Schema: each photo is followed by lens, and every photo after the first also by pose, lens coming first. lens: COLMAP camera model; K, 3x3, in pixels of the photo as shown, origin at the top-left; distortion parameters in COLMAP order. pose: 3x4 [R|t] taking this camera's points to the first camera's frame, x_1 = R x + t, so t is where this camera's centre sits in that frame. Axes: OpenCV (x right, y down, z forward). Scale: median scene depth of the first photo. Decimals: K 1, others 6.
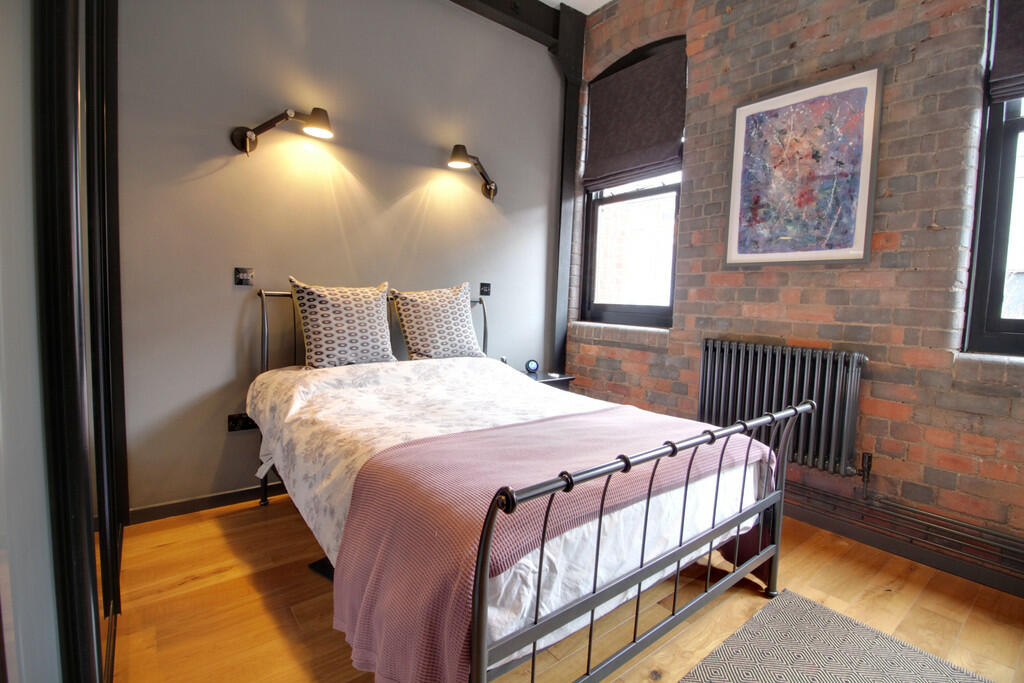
lens RADIAL K [[474.0, 0, 510.7], [0, 474.0, 335.4], [0, 0, 1]] dist [-0.005539, -0.006741]
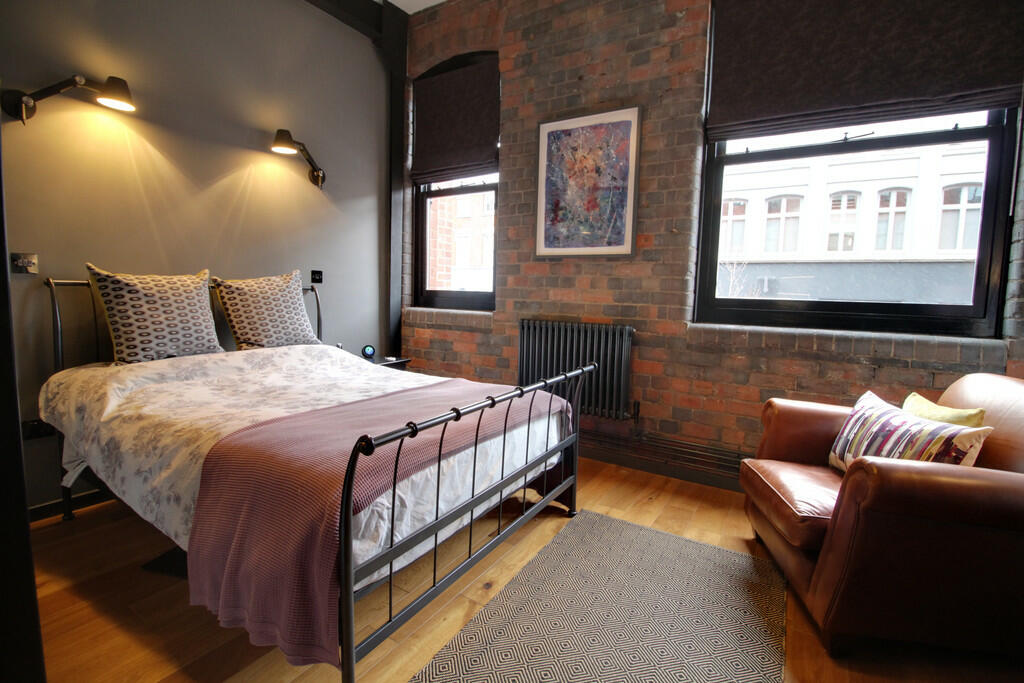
lens RADIAL K [[474.0, 0, 508.6], [0, 474.0, 337.2], [0, 0, 1]] dist [-0.005539, -0.006741]
pose [[0.940067, -0.042453, 0.338335, -0.025742], [0.031649, 0.998800, 0.037388, 0.007846], [-0.339517, -0.024439, 0.940283, -0.123843]]
